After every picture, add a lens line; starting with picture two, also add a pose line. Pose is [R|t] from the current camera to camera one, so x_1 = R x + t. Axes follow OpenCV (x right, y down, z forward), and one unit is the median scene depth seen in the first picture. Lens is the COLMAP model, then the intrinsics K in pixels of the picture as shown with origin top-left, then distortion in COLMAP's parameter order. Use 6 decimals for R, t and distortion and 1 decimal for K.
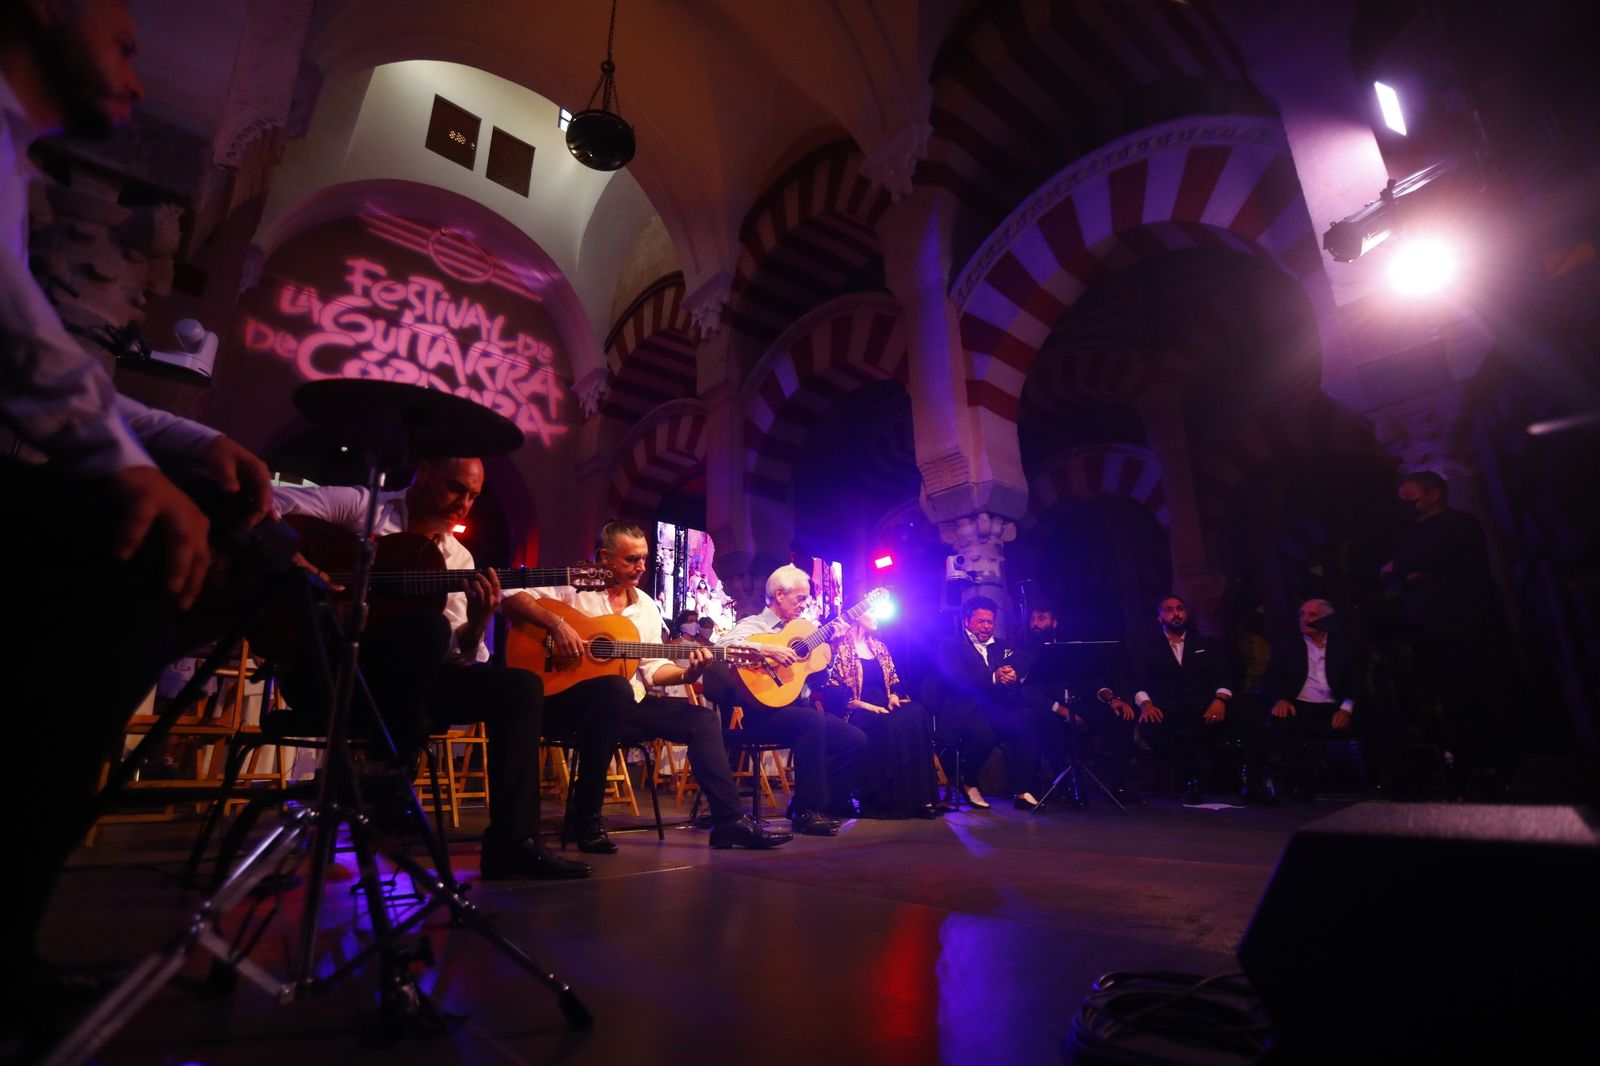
lens RADIAL K [[762.2, 0, 800.0], [0, 762.2, 533.0], [0, 0, 1]] dist [-0.070900, 0.038944]
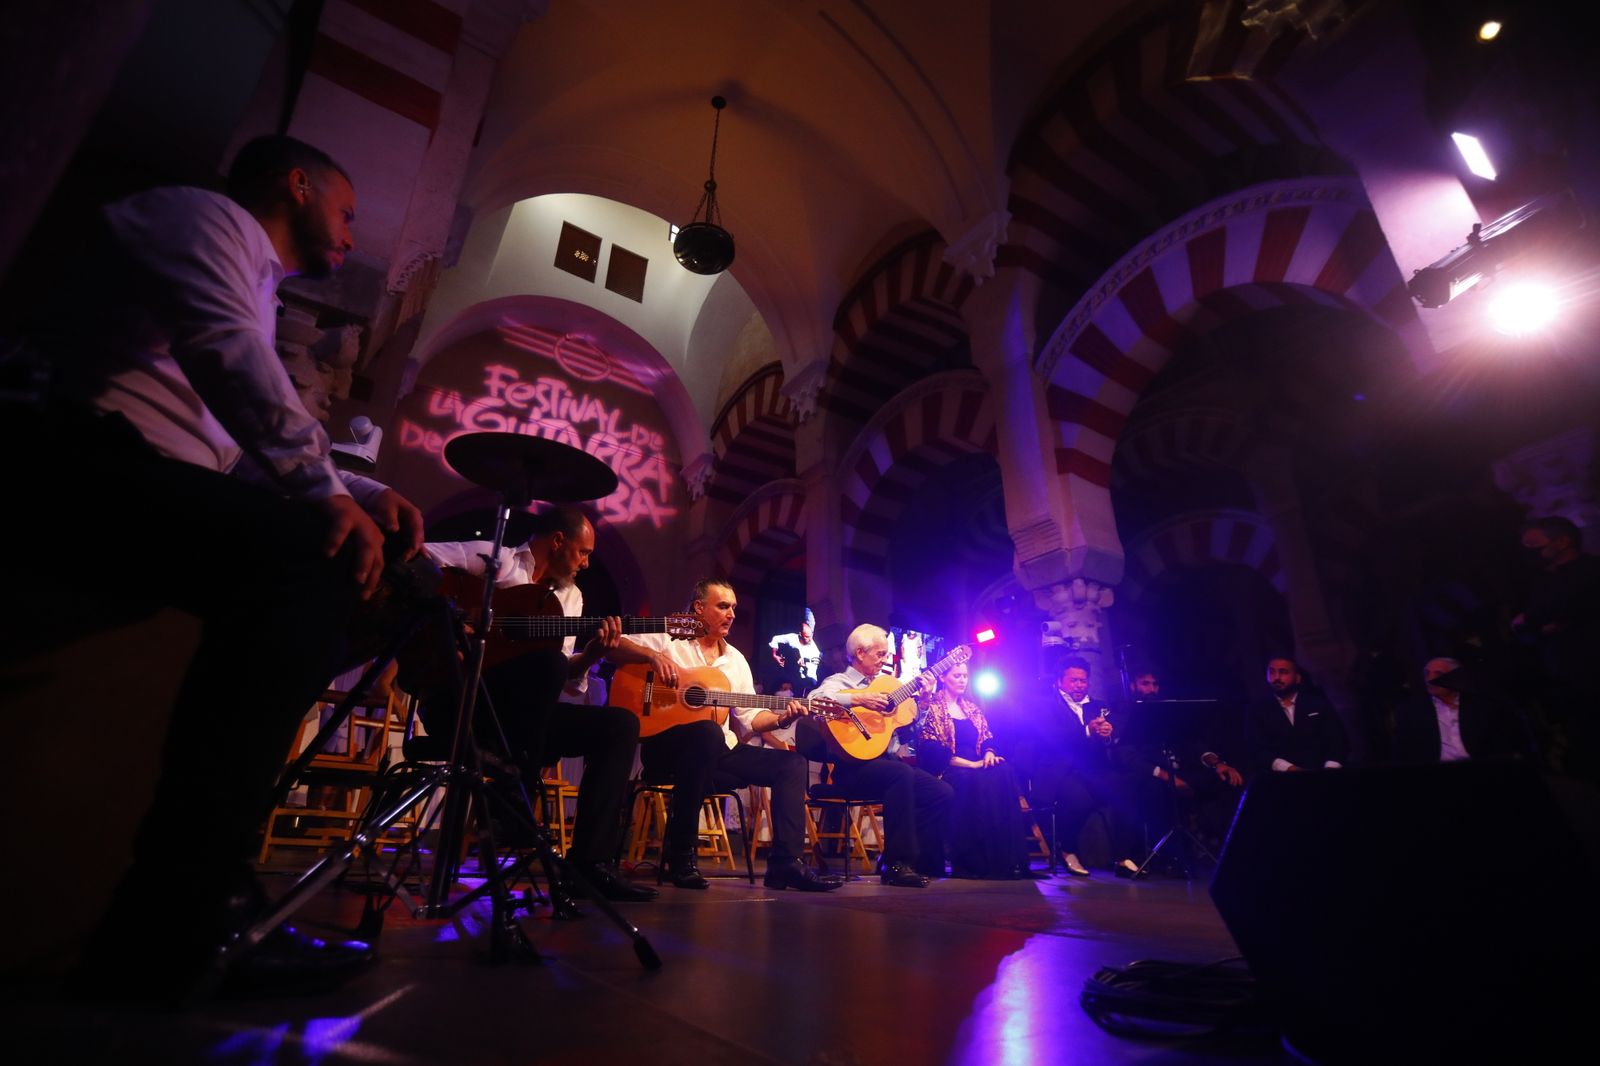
lens RADIAL K [[762.2, 0, 800.0], [0, 762.2, 533.0], [0, 0, 1]] dist [-0.070900, 0.038944]
pose [[0.989655, -0.026239, -0.141049, 0.017085], [0.010368, 0.993644, -0.112092, 0.016958], [0.143094, 0.109470, 0.983636, -0.027976]]
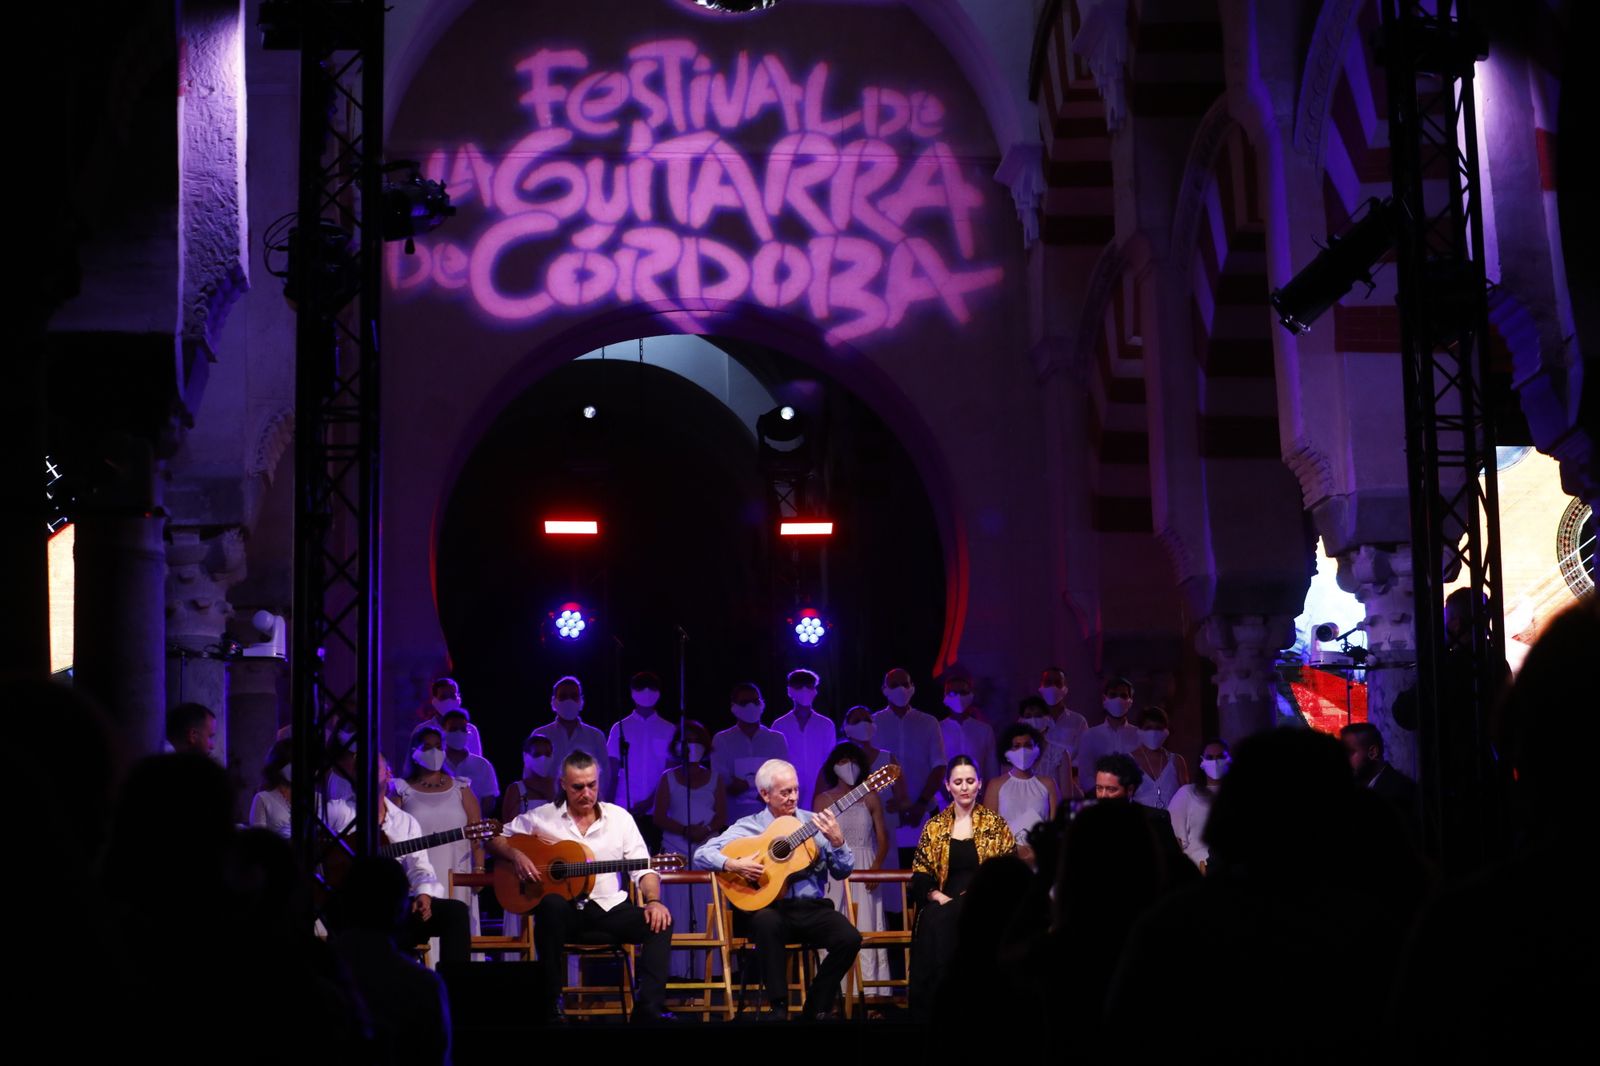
lens RADIAL K [[3452.3, 0, 800.0], [0, 3452.3, 533.0], [0, 0, 1]] dist [-0.267555, 0.140363]
pose [[0.800735, -0.106555, -0.589465, 0.903284], [0.183368, 0.980414, 0.071863, -0.178889], [0.570263, -0.165632, 0.804591, -0.846513]]
